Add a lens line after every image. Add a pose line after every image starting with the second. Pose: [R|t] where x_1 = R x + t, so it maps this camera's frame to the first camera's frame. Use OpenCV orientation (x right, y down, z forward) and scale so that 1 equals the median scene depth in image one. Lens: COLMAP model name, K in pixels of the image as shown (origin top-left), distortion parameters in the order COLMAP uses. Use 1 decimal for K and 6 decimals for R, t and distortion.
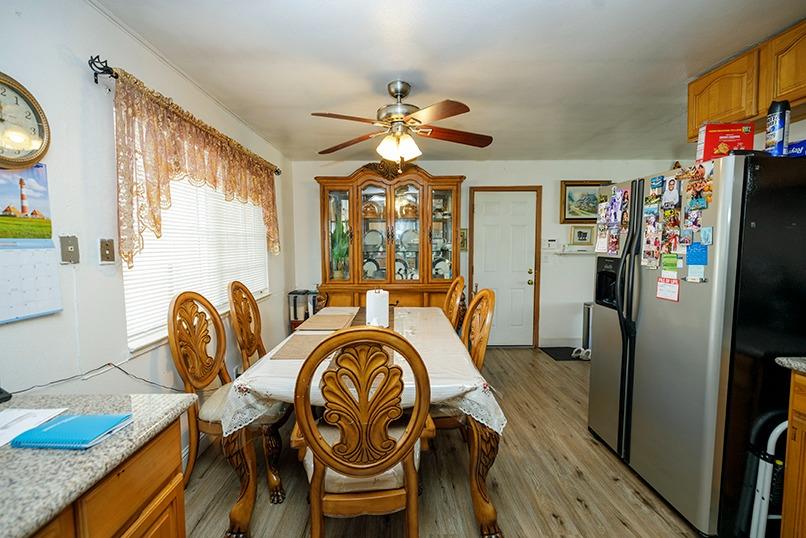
lens RADIAL K [[343.8, 0, 403.2], [0, 343.8, 268.1], [0, 0, 1]] dist [0.010509, -0.000097]
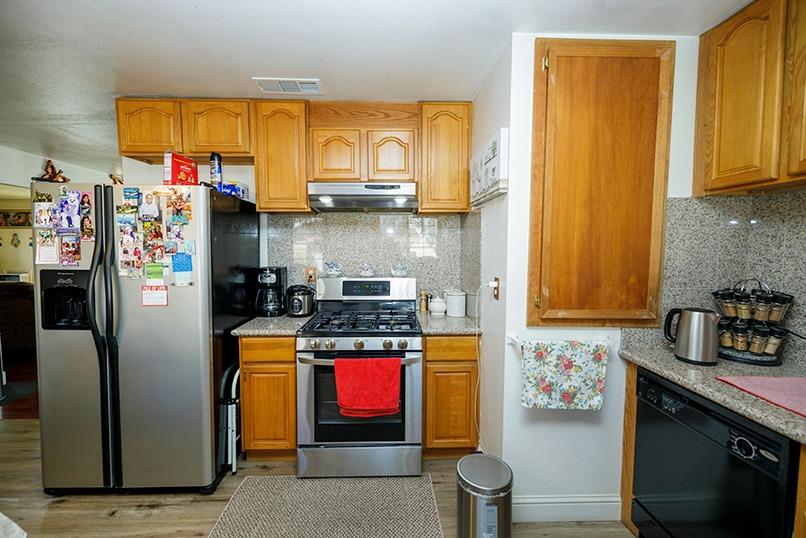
lens RADIAL K [[338.5, 0, 398.7], [0, 338.5, 263.9], [0, 0, 1]] dist [0.000099, -0.000179]
pose [[-0.017951, -0.053205, 0.998422, -0.276699], [0.067477, 0.996242, 0.054302, -0.042422], [-0.997559, 0.068346, -0.014293, 0.247465]]
